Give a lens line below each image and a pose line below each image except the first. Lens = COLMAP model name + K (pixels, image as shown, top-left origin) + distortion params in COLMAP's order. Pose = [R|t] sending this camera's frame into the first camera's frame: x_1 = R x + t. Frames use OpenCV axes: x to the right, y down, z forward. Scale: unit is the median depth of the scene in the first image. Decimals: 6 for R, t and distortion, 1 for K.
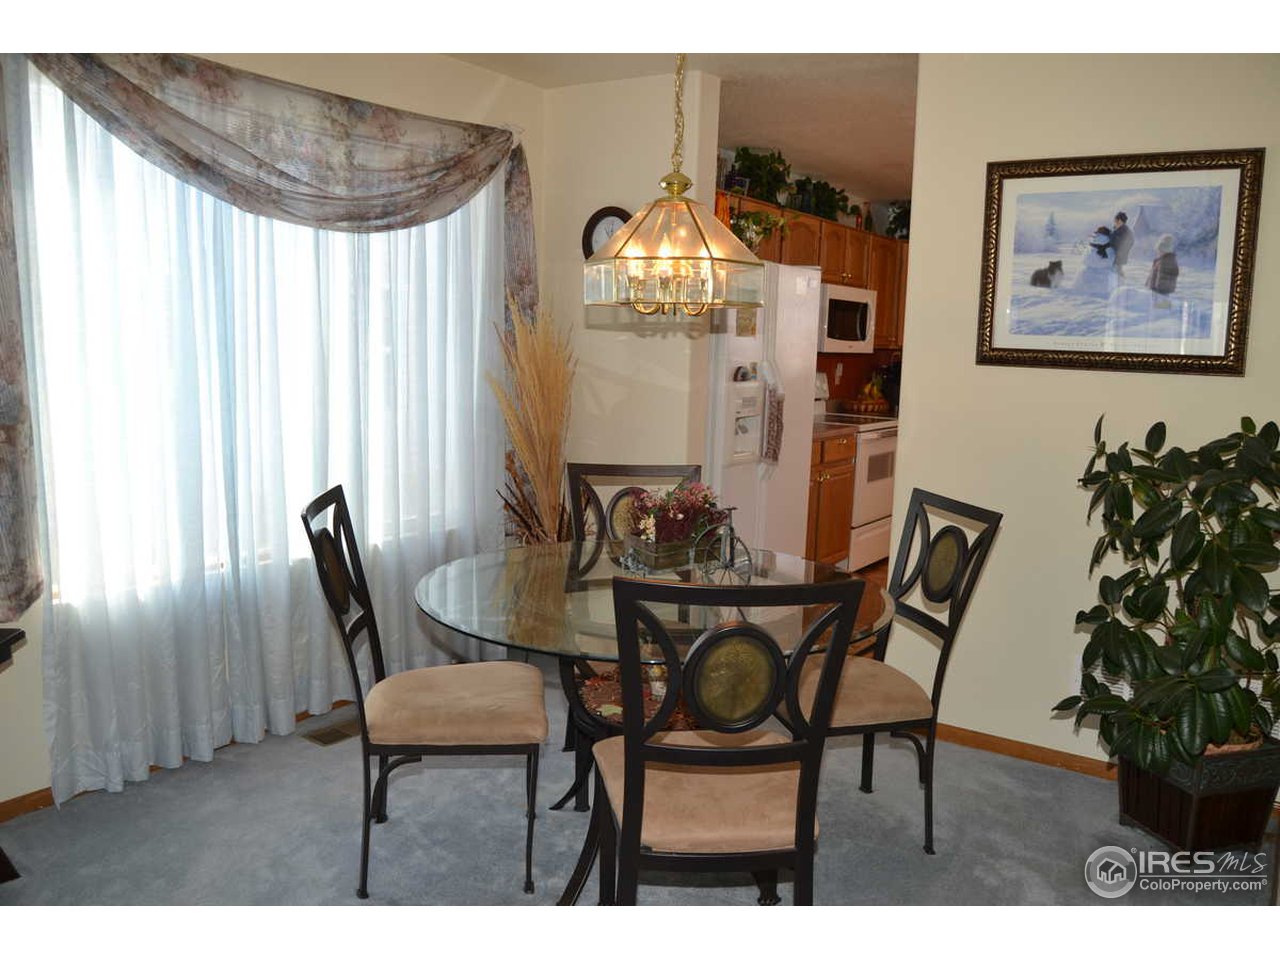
lens RADIAL K [[1015.9, 0, 640.0], [0, 1015.9, 480.0], [0, 0, 1]] dist [-0.084327, -0.002286]
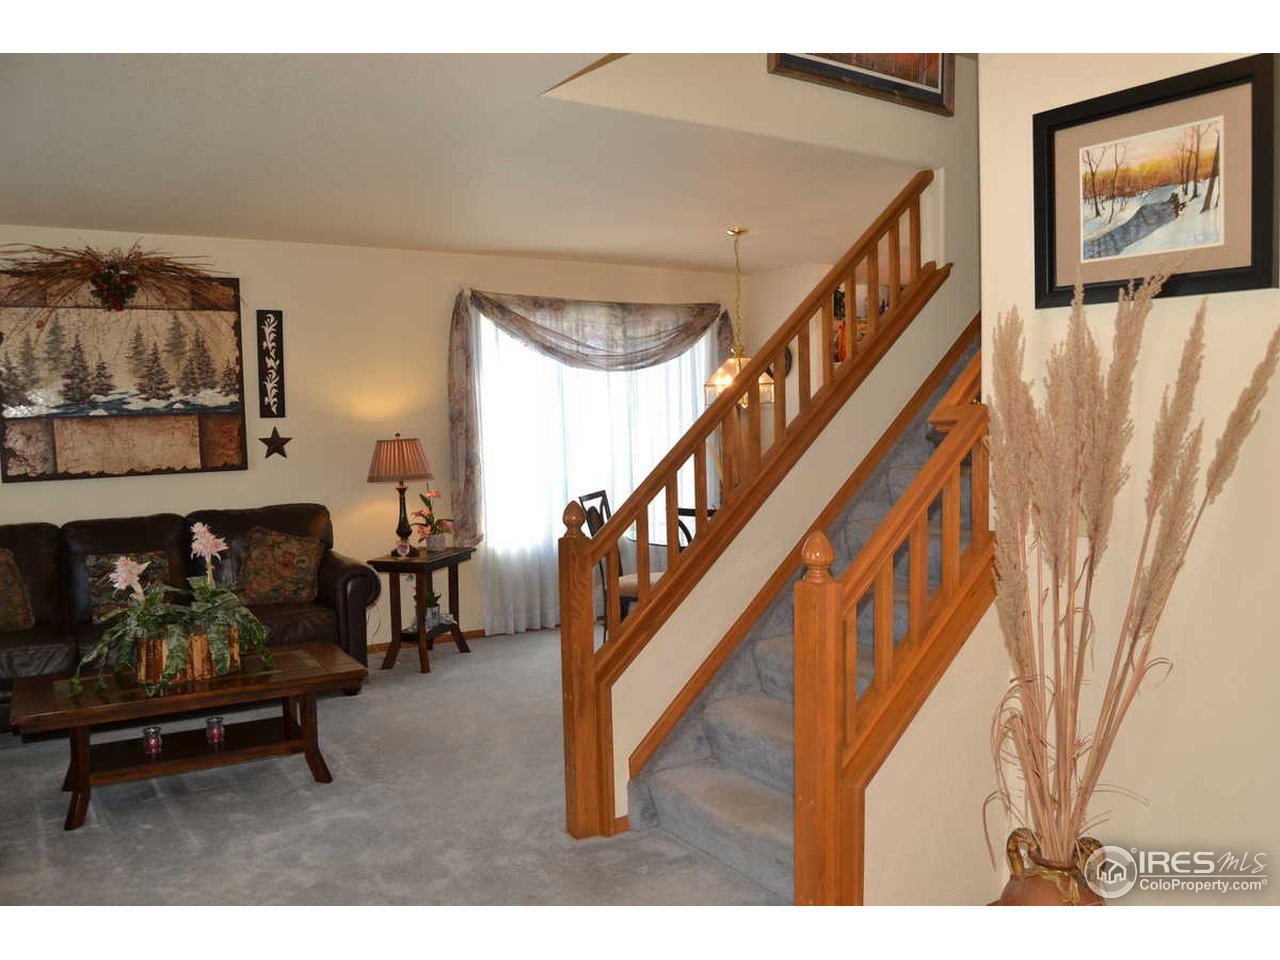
lens RADIAL K [[1026.8, 0, 640.0], [0, 1026.8, 480.0], [0, 0, 1]] dist [-0.089661, 0.038759]
pose [[0.924468, -0.021804, -0.380636, 0.501278], [-0.006838, 0.997255, -0.073733, 0.118361], [0.381199, 0.070766, 0.921781, -0.838471]]
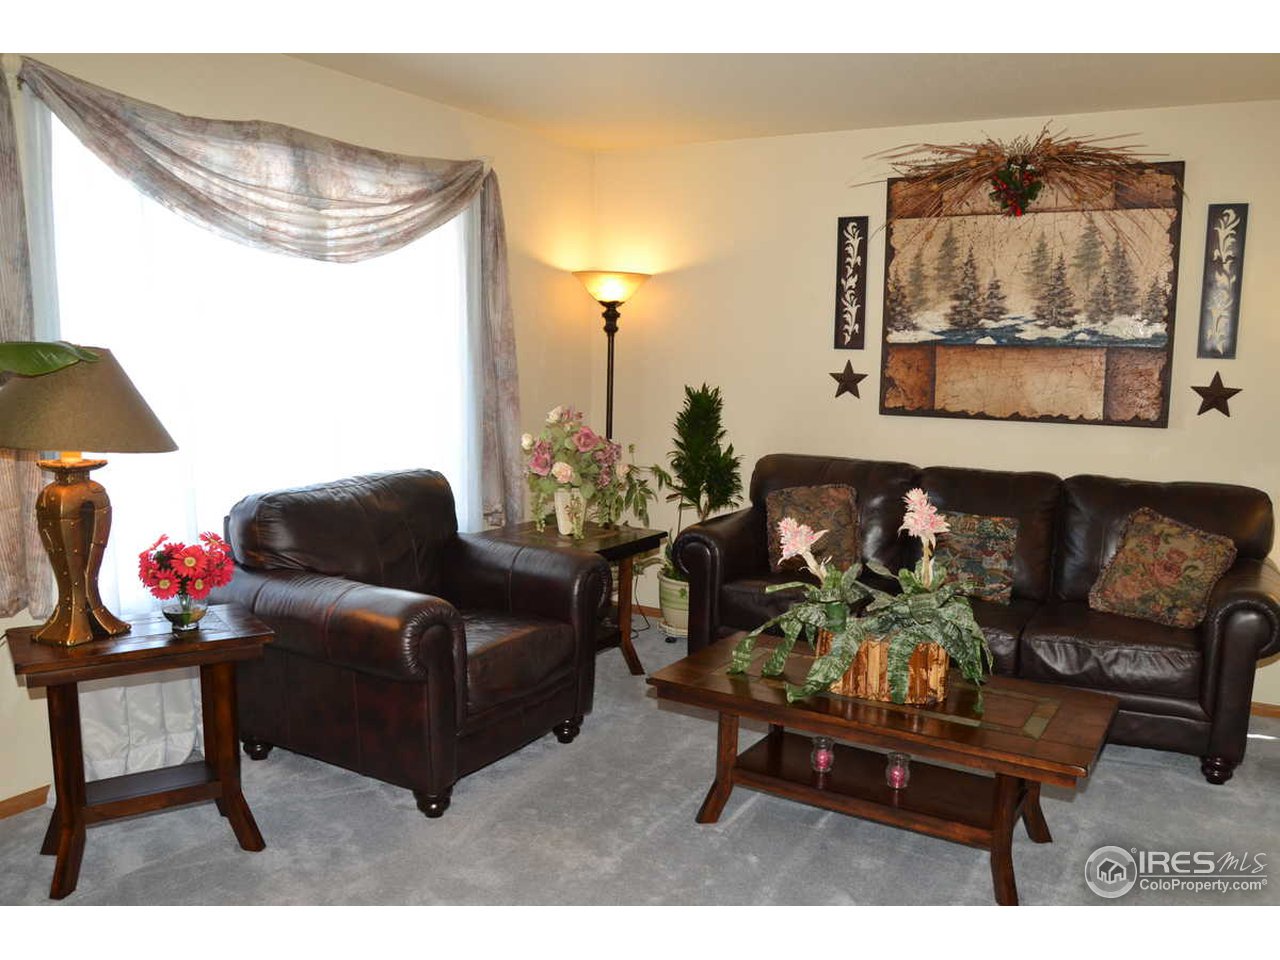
lens RADIAL K [[1026.8, 0, 640.0], [0, 1026.8, 480.0], [0, 0, 1]] dist [-0.089661, 0.038759]
pose [[0.076108, 0.097572, -0.992314, 0.421024], [-0.158260, 0.983767, 0.084593, 0.043426], [0.984460, 0.150606, 0.090314, -0.278070]]
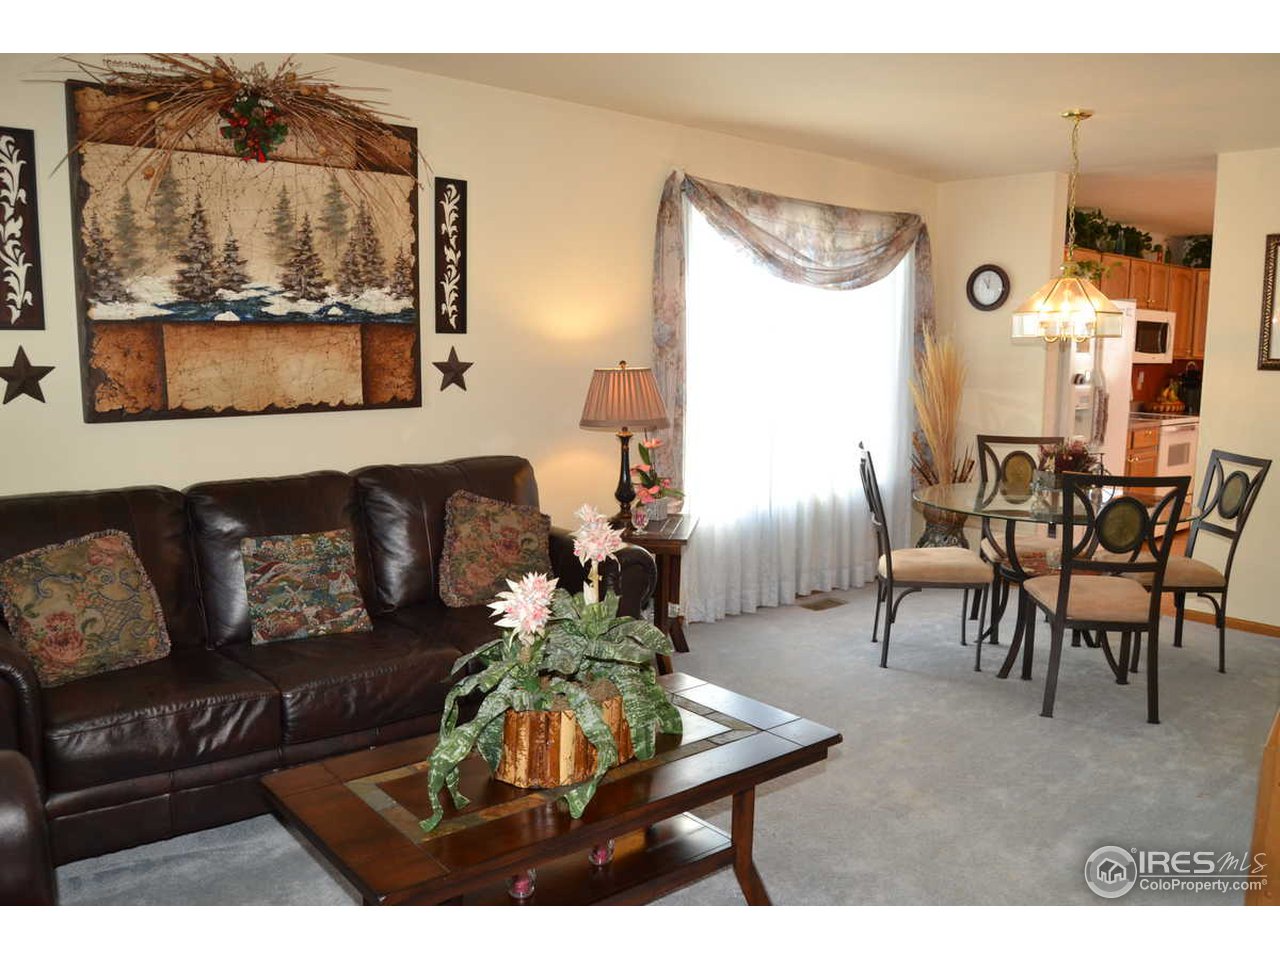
lens RADIAL K [[1026.8, 0, 640.0], [0, 1026.8, 480.0], [0, 0, 1]] dist [-0.089661, 0.038759]
pose [[0.970395, 0.013321, -0.241157, -0.188978], [-0.016568, 0.999797, -0.011442, 0.076963], [0.240956, 0.015098, 0.970419, -0.630859]]
